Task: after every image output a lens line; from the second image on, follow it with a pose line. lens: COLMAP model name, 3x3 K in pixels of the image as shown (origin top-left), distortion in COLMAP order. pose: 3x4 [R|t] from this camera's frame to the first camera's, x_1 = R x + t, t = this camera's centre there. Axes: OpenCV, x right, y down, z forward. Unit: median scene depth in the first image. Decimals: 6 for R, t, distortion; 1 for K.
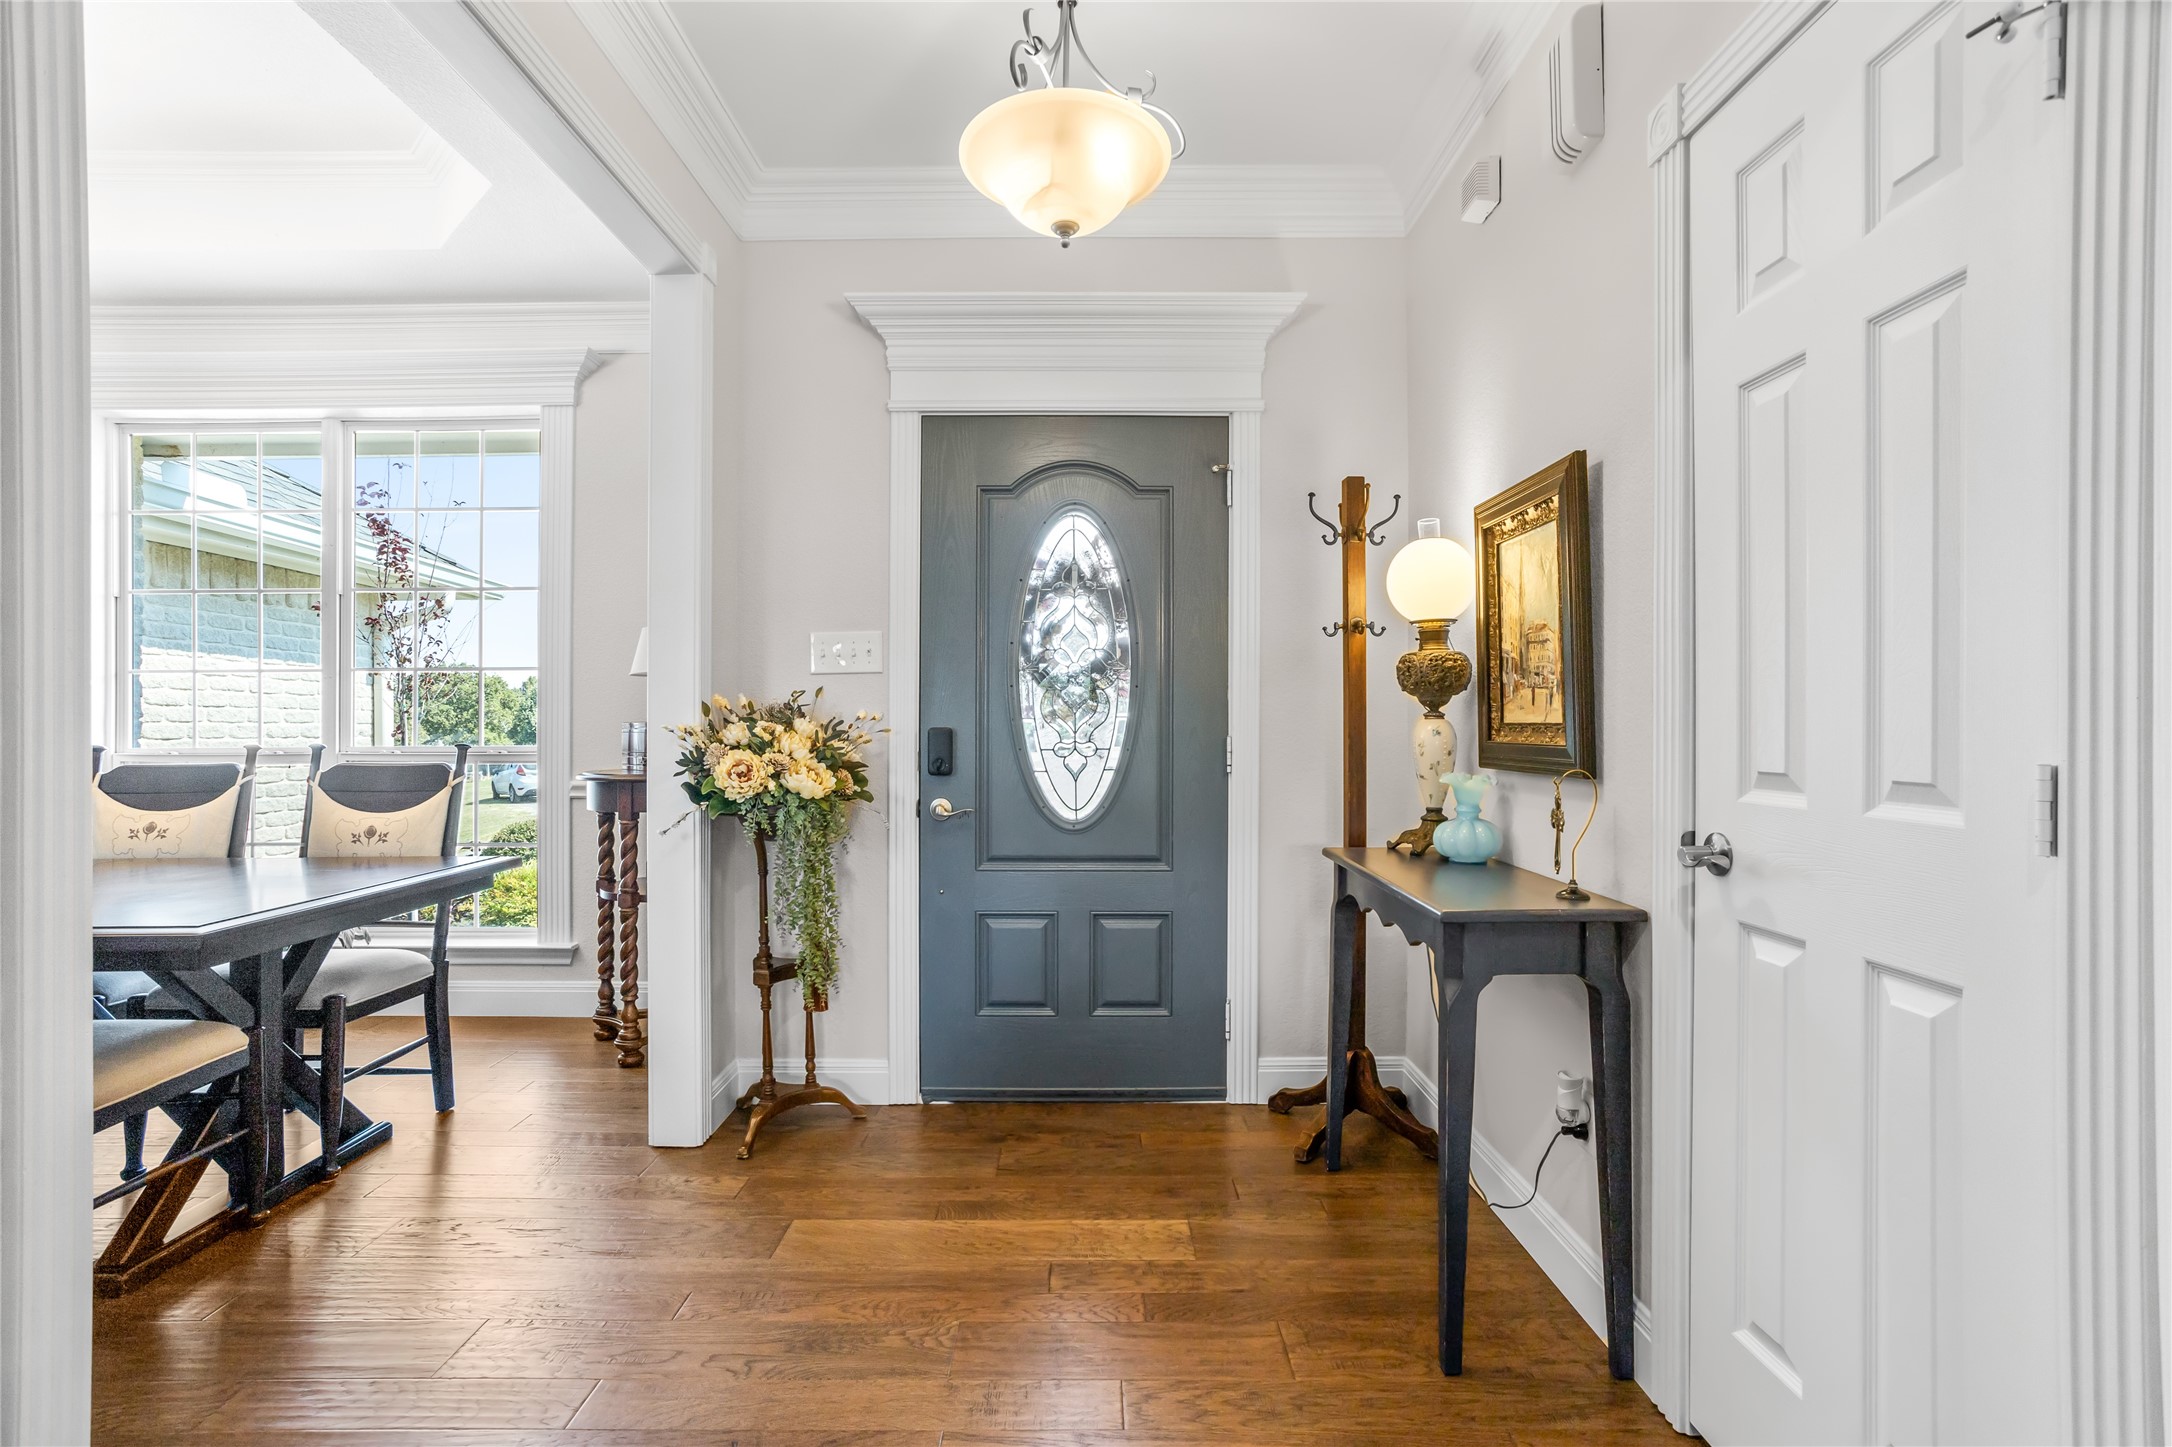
lens RADIAL K [[1054.3, 0, 1080.7], [0, 1054.3, 732.1], [0, 0, 1]] dist [-0.036609, 0.019855]
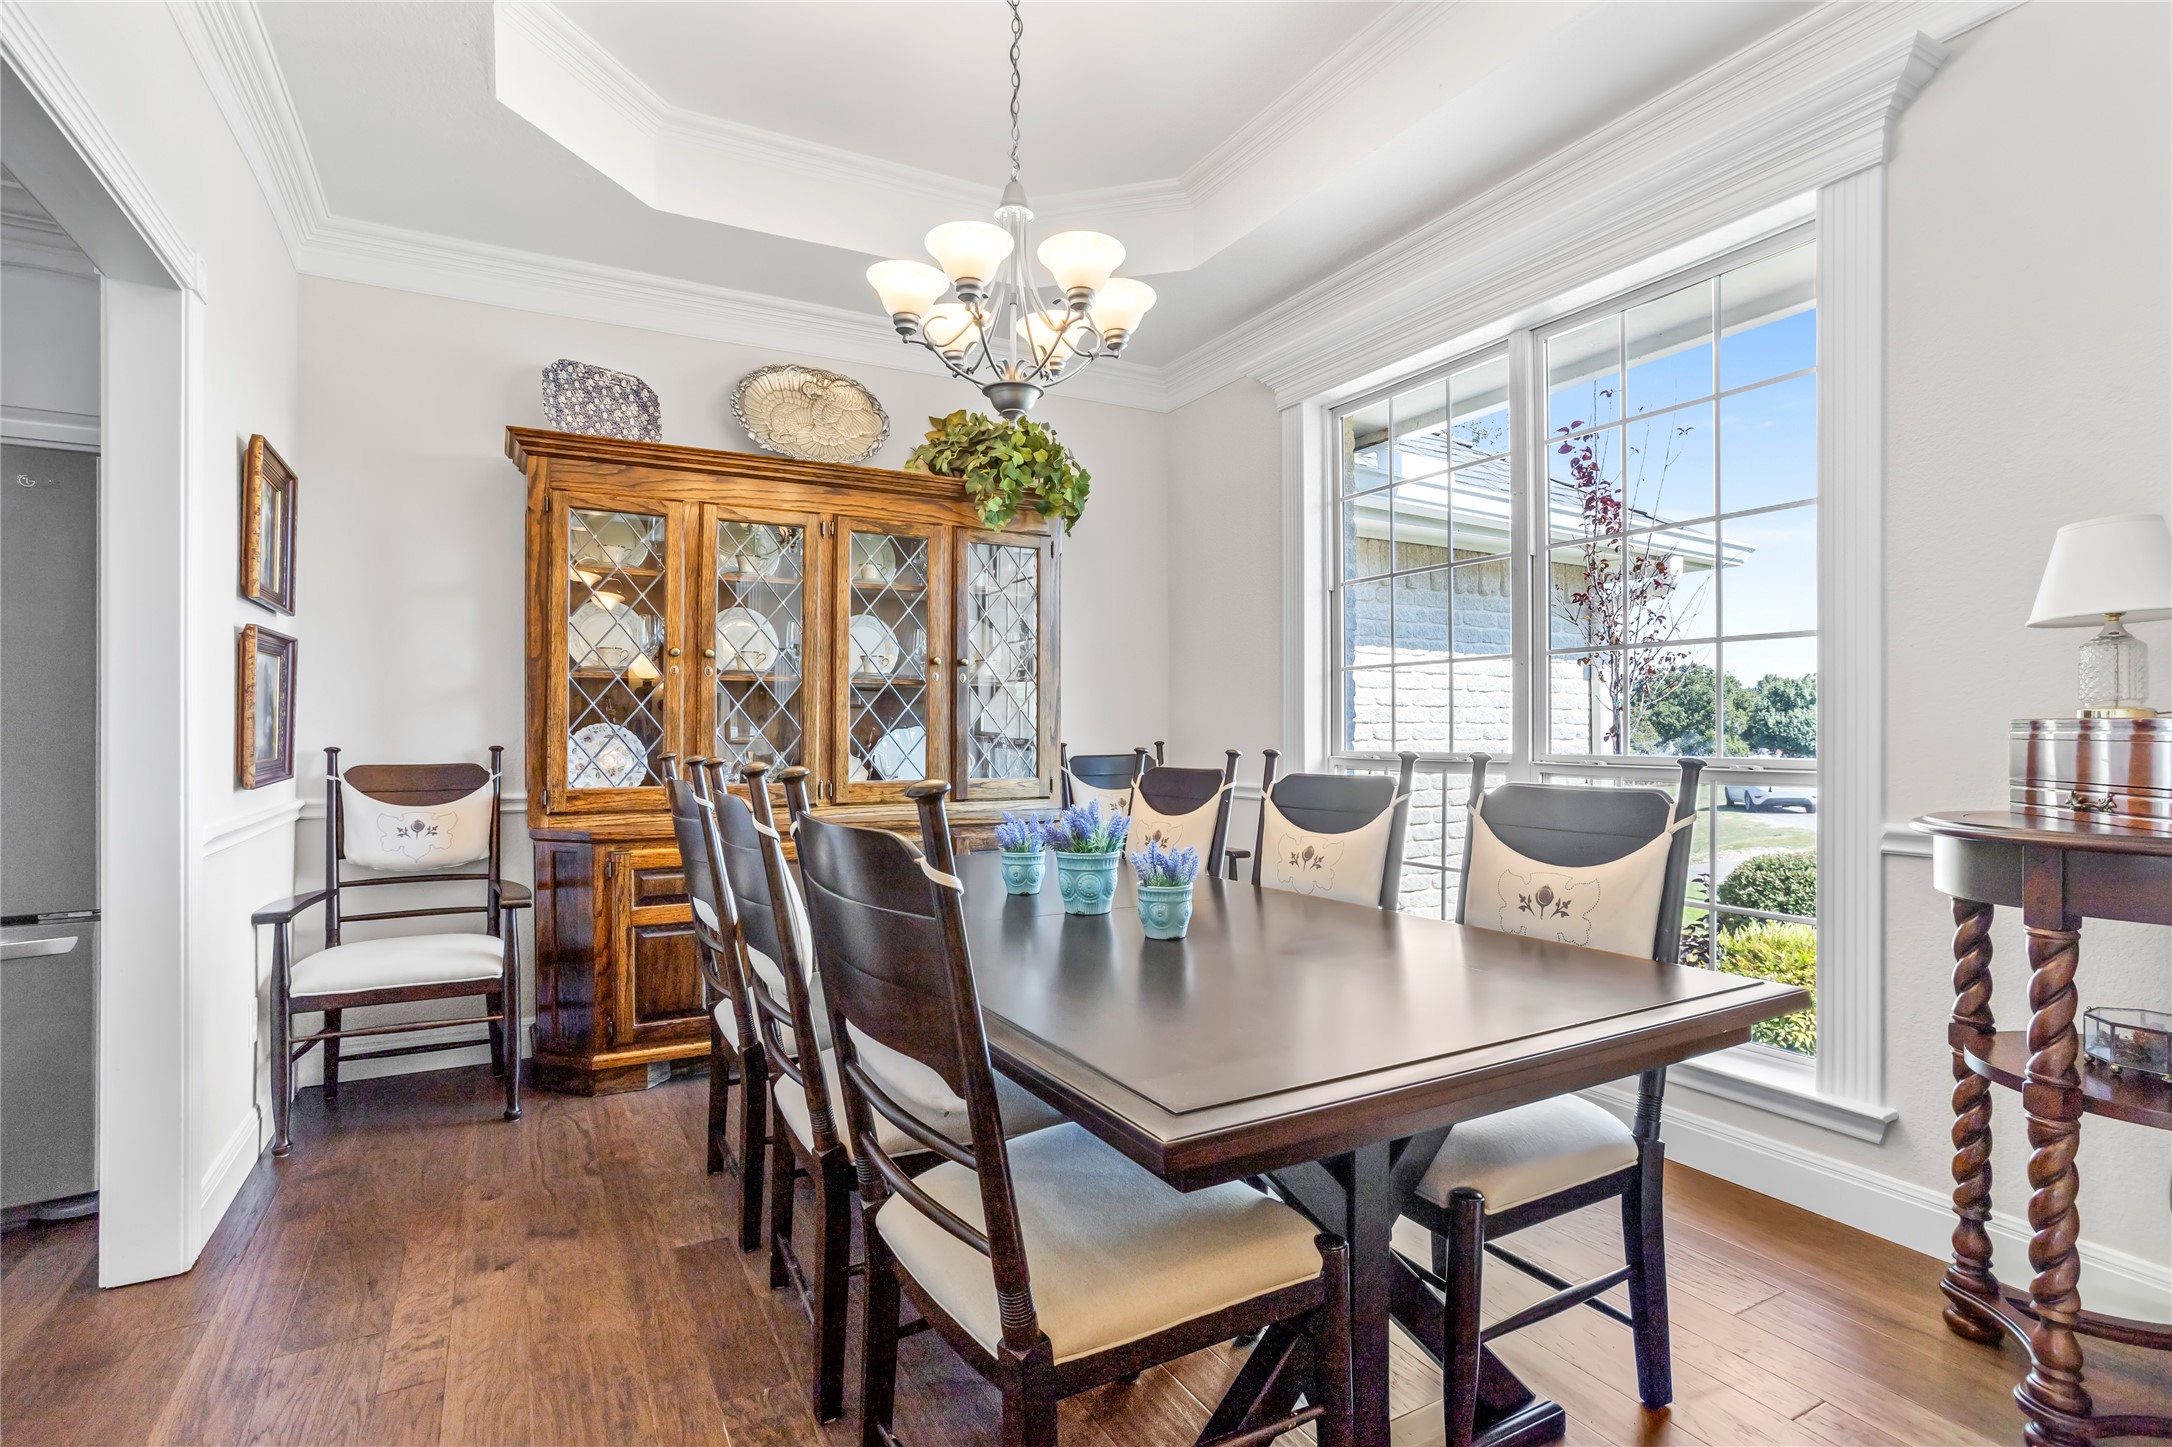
lens RADIAL K [[1054.3, 0, 1071.5], [0, 1054.3, 721.8], [0, 0, 1]] dist [-0.036609, 0.019855]
pose [[0.477734, -0.006964, -0.878477, -0.215853], [-0.003282, 0.999947, -0.009711, -0.001678], [0.878499, 0.007522, 0.477686, 0.365934]]
